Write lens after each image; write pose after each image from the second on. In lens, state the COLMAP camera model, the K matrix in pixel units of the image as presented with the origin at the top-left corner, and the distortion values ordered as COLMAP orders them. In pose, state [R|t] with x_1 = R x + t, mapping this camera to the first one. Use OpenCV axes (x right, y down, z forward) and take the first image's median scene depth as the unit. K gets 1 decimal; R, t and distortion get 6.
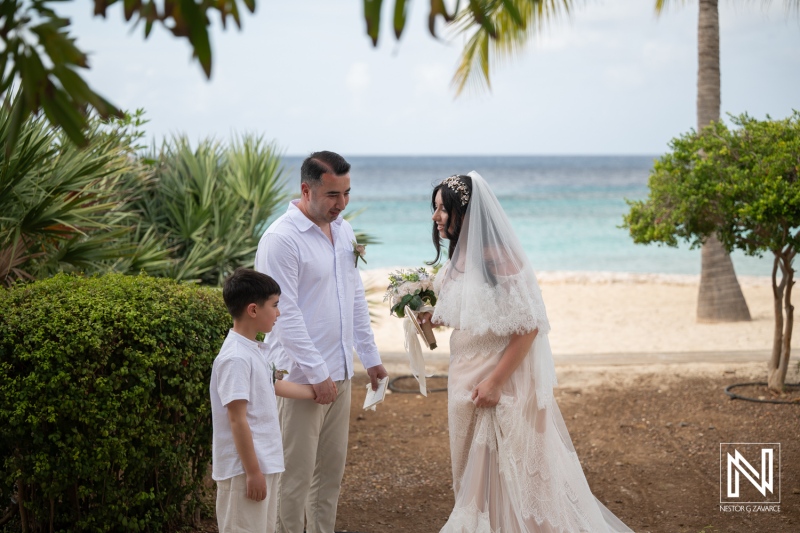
lens RADIAL K [[1643.5, 0, 392.6], [0, 1643.5, 268.1], [0, 0, 1]] dist [-0.035281, 0.000000]
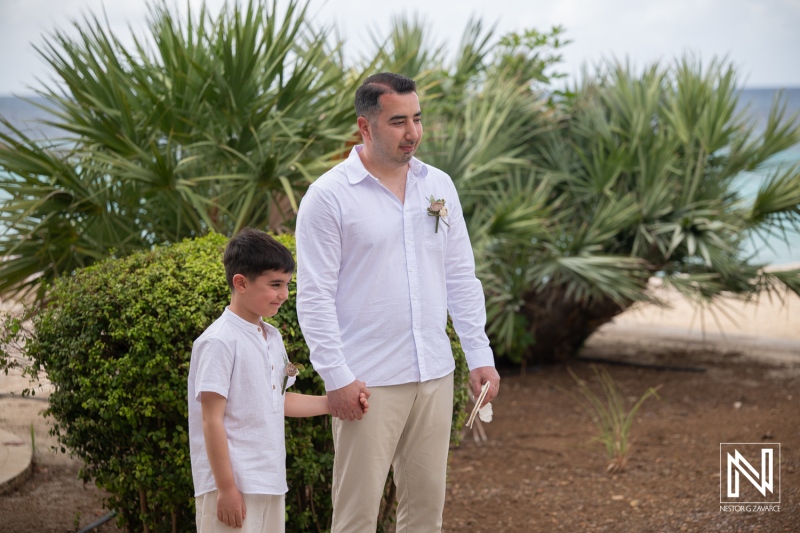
lens RADIAL K [[2111.0, 0, 400.4], [0, 2111.0, 264.1], [0, 0, 1]] dist [0.046699, 0.000000]
pose [[0.929281, 0.022819, -0.368669, 0.182459], [-0.017090, 0.999677, 0.018798, -0.001934], [0.368979, -0.011168, 0.929371, 0.048102]]
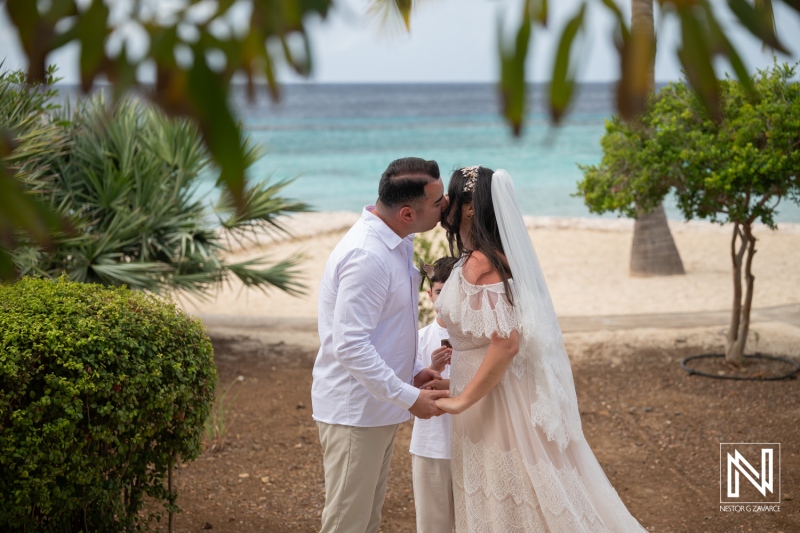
lens RADIAL K [[1605.0, 0, 407.9], [0, 1605.0, 268.2], [0, 0, 1]] dist [-0.023347, 0.000000]
pose [[0.997693, -0.009520, 0.067218, -0.019709], [0.006557, 0.999003, 0.044165, -0.026495], [-0.067571, -0.043622, 0.996760, 0.101512]]
